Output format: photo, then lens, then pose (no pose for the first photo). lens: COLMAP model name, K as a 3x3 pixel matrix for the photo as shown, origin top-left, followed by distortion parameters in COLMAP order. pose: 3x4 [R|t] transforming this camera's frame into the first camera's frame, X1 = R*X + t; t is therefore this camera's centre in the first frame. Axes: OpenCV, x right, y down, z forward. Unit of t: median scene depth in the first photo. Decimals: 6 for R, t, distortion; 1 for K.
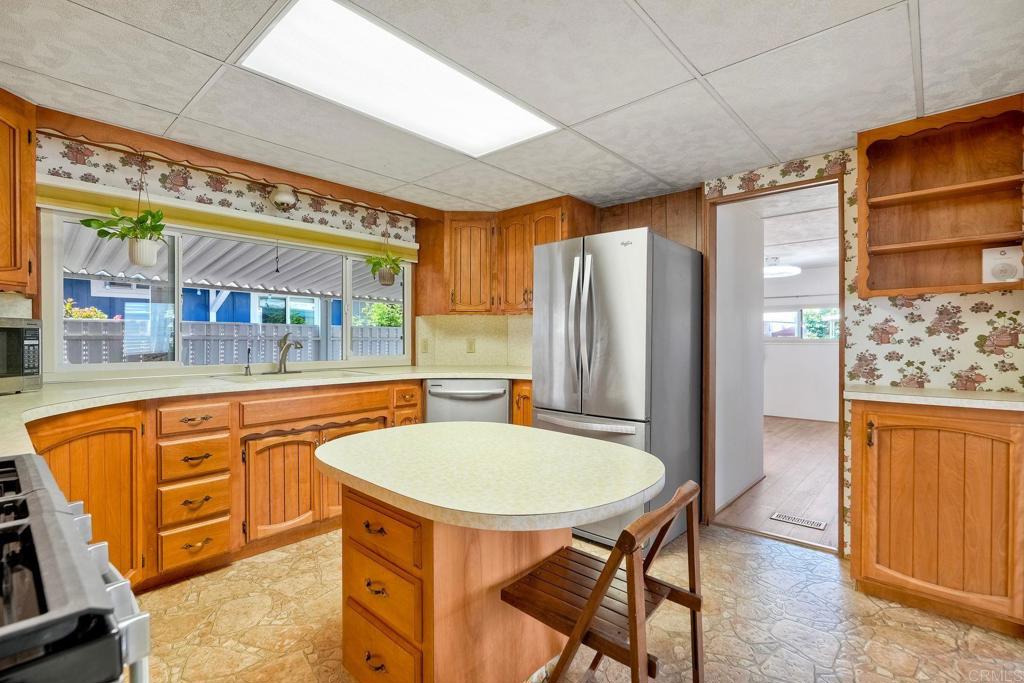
lens RADIAL K [[461.5, 0, 512.0], [0, 461.5, 341.5], [0, 0, 1]] dist [-0.004038, 0.000946]
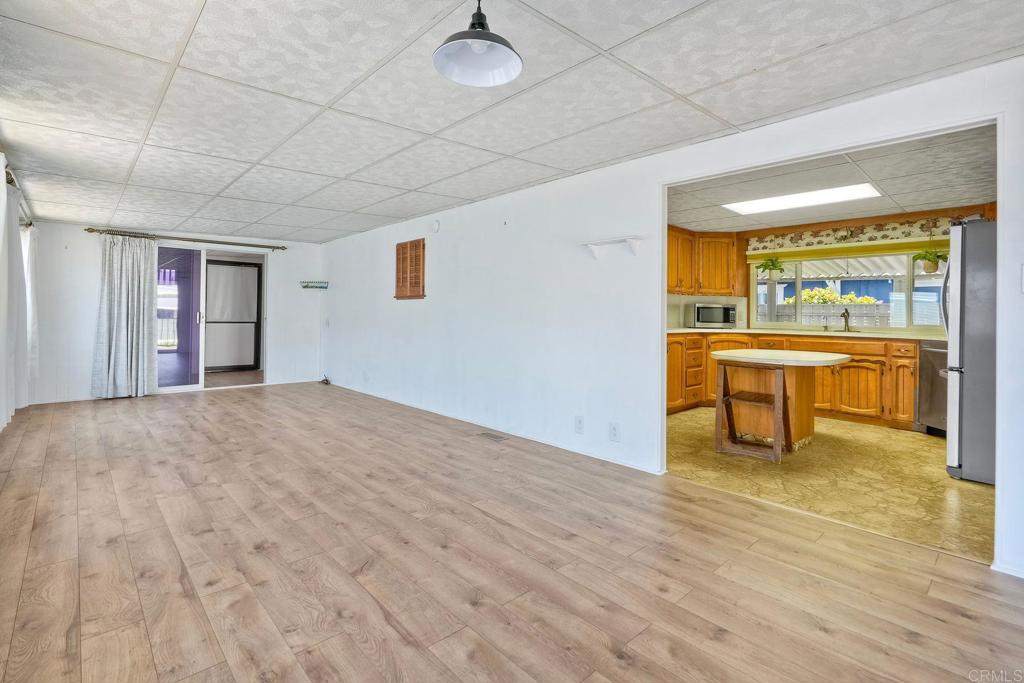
lens RADIAL K [[485.5, 0, 495.1], [0, 485.5, 306.8], [0, 0, 1]] dist [-0.000548, 0.000255]
pose [[-0.115228, -0.016263, -0.993206, 1.736688], [-0.022219, 0.999658, -0.013791, 0.033660], [0.993090, 0.020479, -0.115550, -0.134604]]
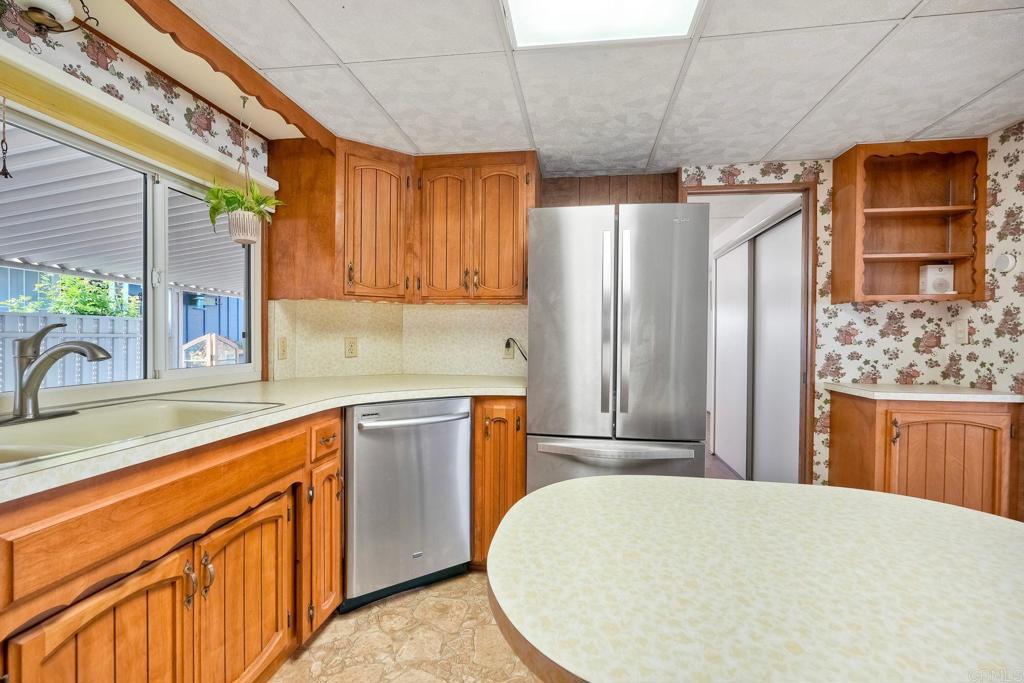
lens RADIAL K [[461.5, 0, 512.0], [0, 461.5, 341.5], [0, 0, 1]] dist [-0.004038, 0.000946]
pose [[0.835784, -0.002804, 0.549052, -0.417281], [-0.002470, 0.999958, 0.008868, -0.009359], [-0.549053, -0.008768, 0.835741, 0.474199]]
